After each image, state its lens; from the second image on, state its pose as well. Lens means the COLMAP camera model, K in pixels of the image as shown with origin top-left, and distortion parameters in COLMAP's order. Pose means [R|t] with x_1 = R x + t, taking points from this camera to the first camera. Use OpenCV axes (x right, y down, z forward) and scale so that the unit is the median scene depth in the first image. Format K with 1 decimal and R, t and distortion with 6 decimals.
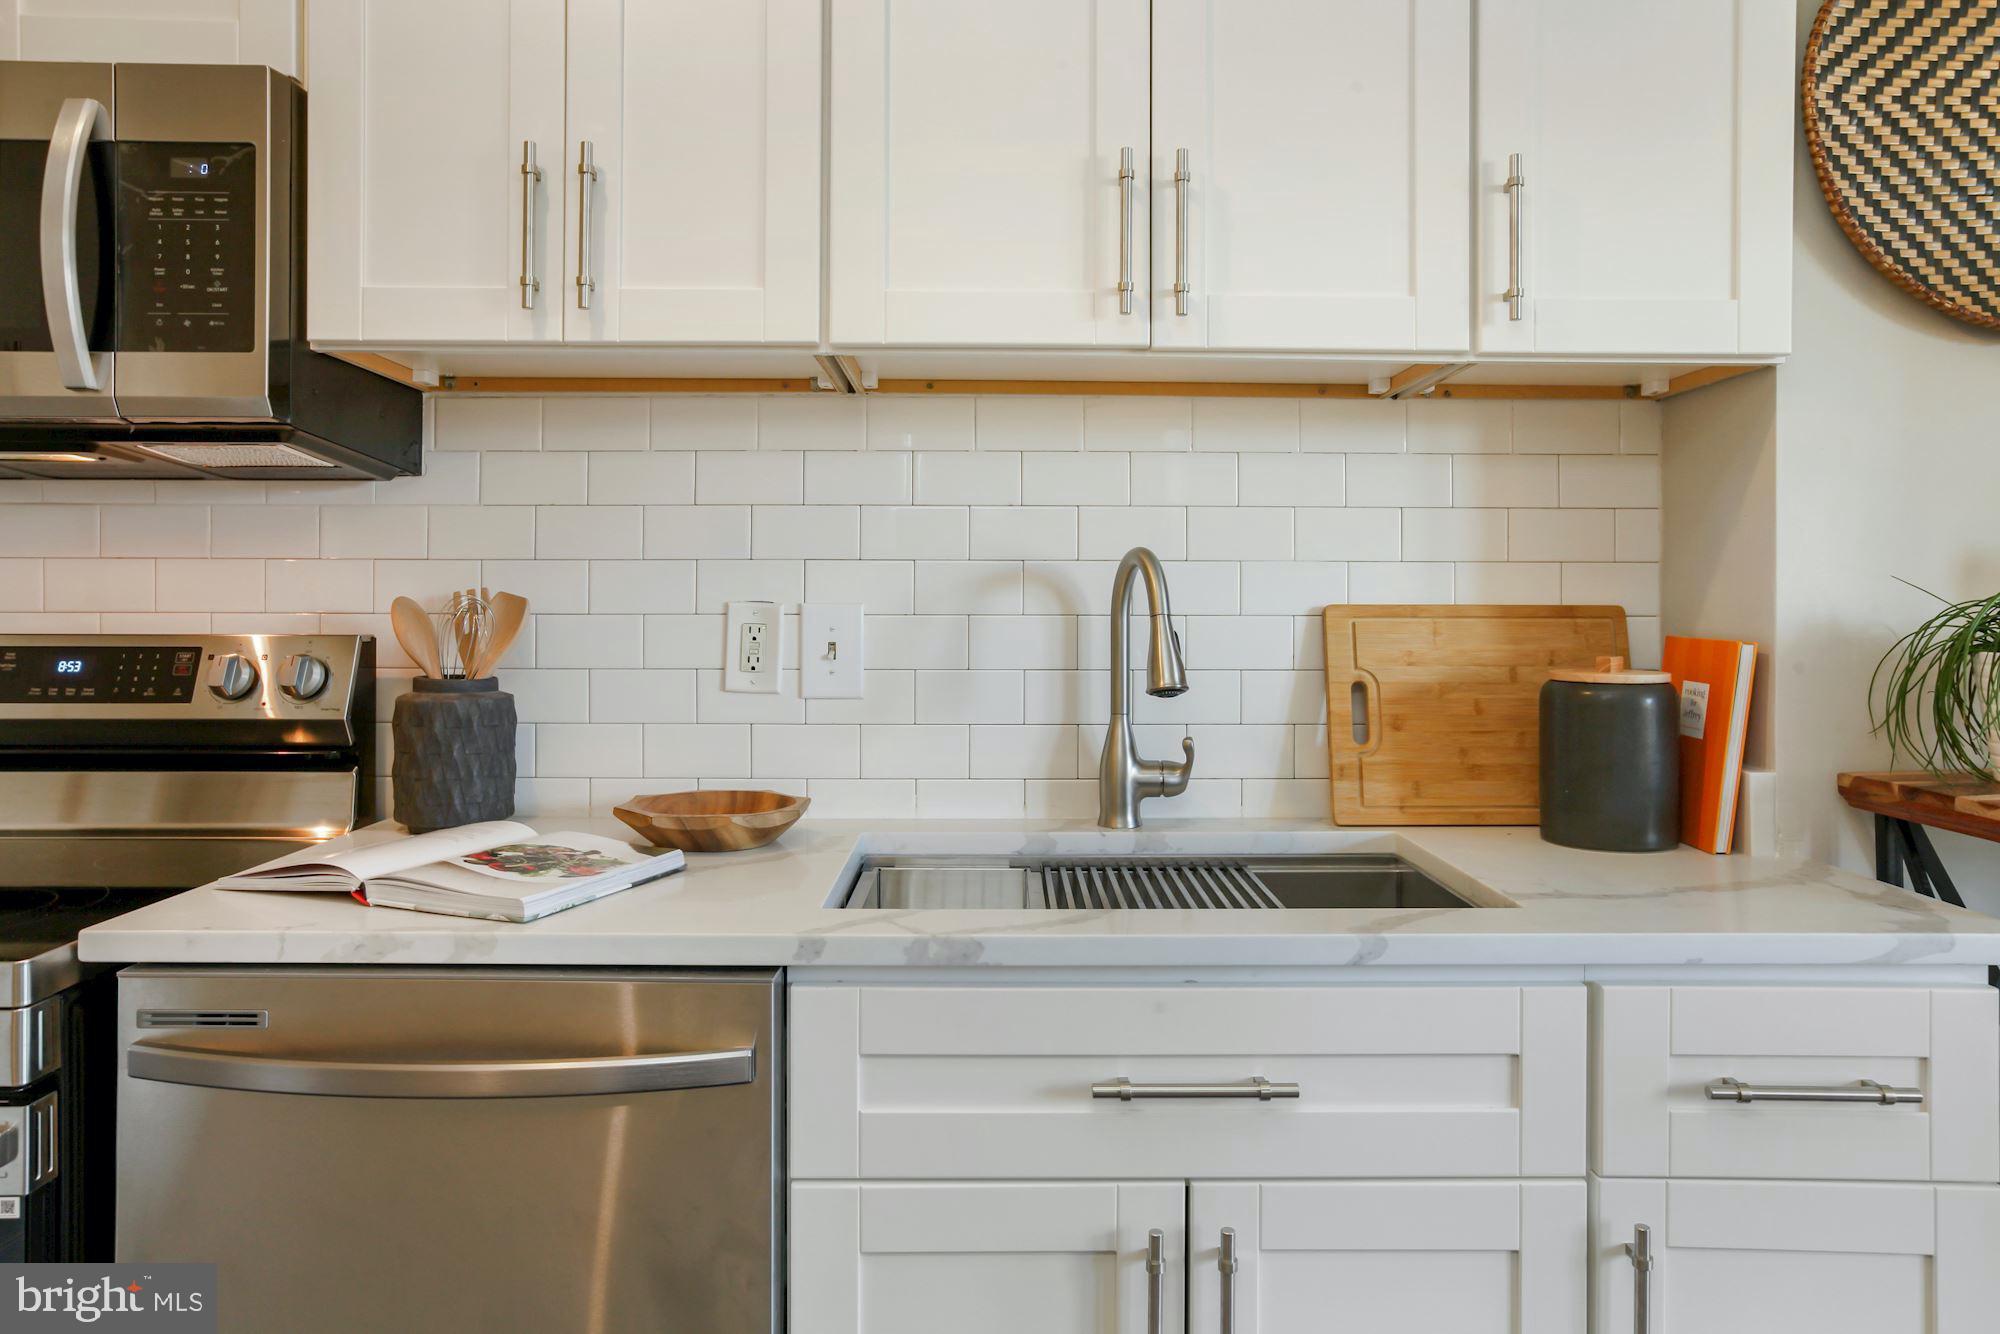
lens RADIAL K [[1310.2, 0, 1001.7], [0, 1310.2, 600.5], [0, 0, 1]] dist [0.005097, 0.006654]
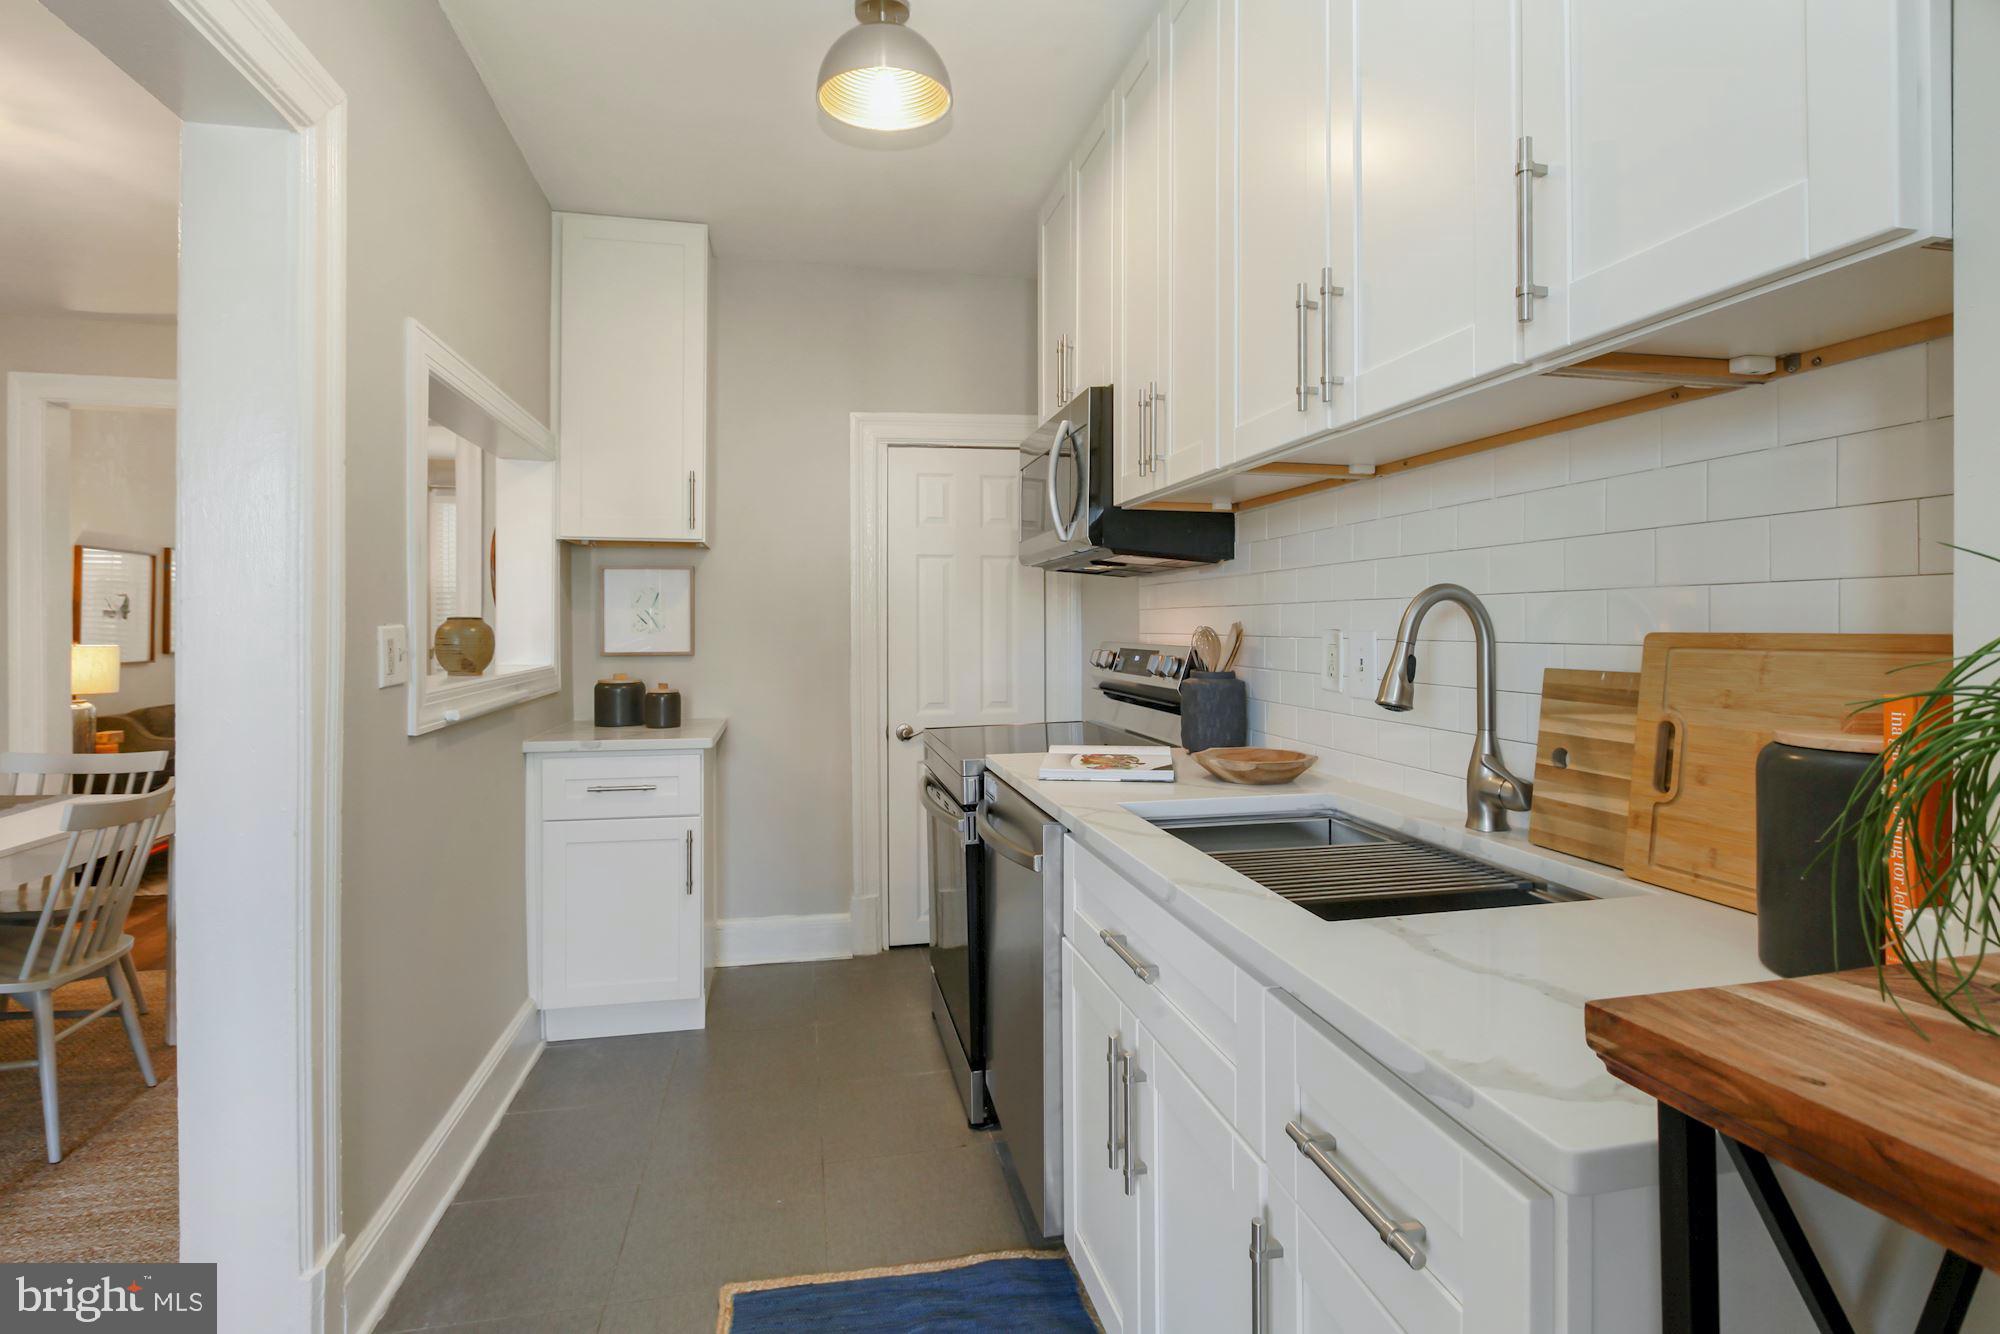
lens RADIAL K [[938.0, 0, 985.0], [0, 938.0, 629.0], [0, 0, 1]] dist [0.000253, -0.000246]
pose [[0.181061, 0.000139, -0.983472, 0.835612], [-0.001200, 0.999999, -0.000079, 0.000414], [0.983471, 0.001194, 0.181061, 0.453080]]
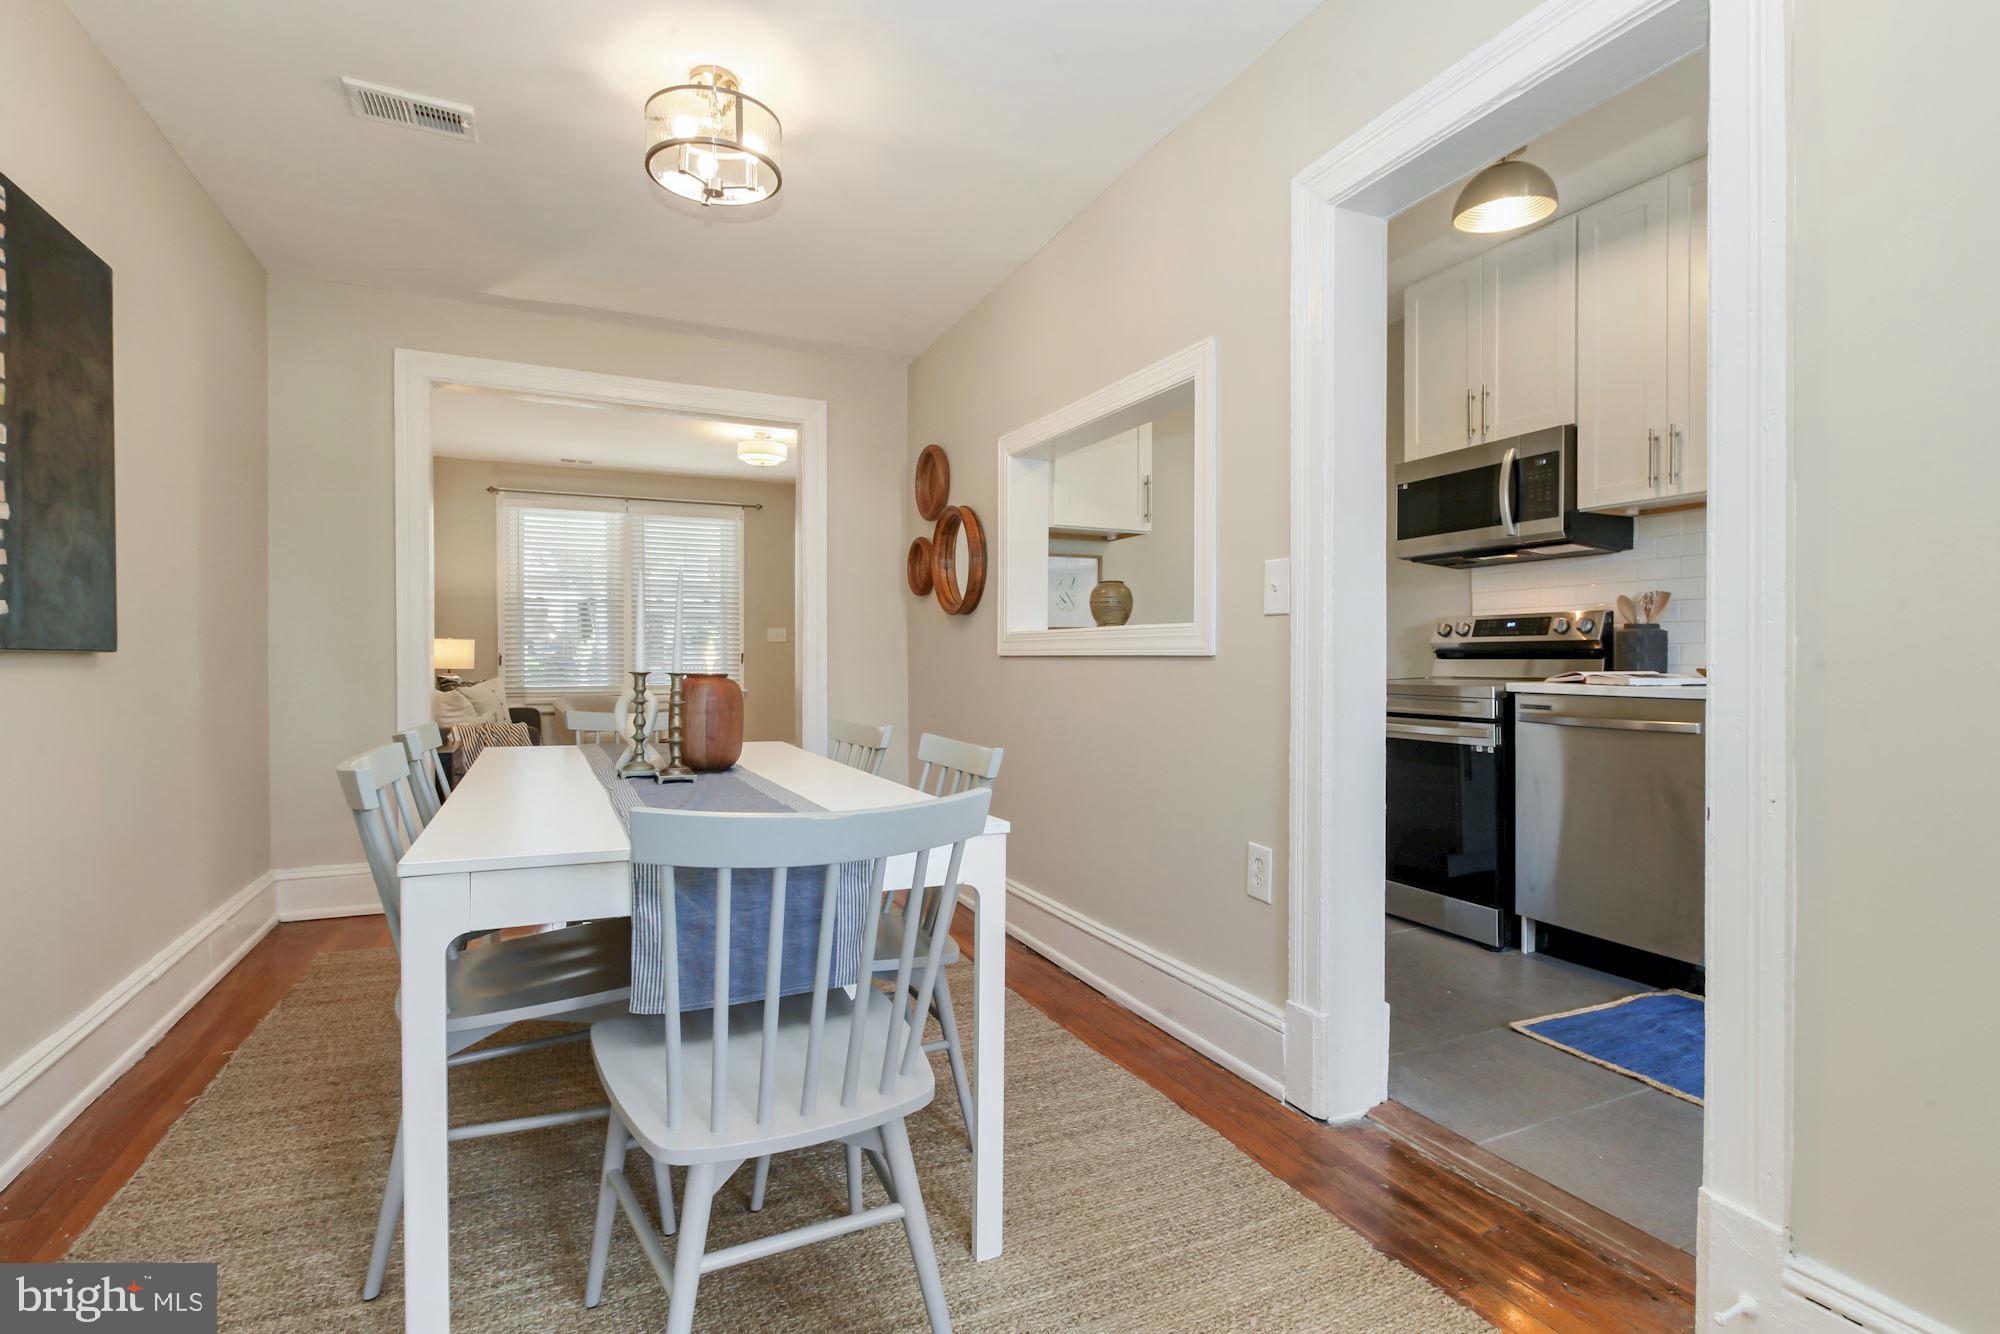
lens RADIAL K [[938.0, 0, 996.4], [0, 938.0, 659.6], [0, 0, 1]] dist [0.000253, -0.000246]
pose [[0.403025, -0.001761, -0.915187, 0.820320], [0.003098, 0.999995, -0.000560, 0.131306], [0.915184, -0.002610, 0.403028, -0.993046]]
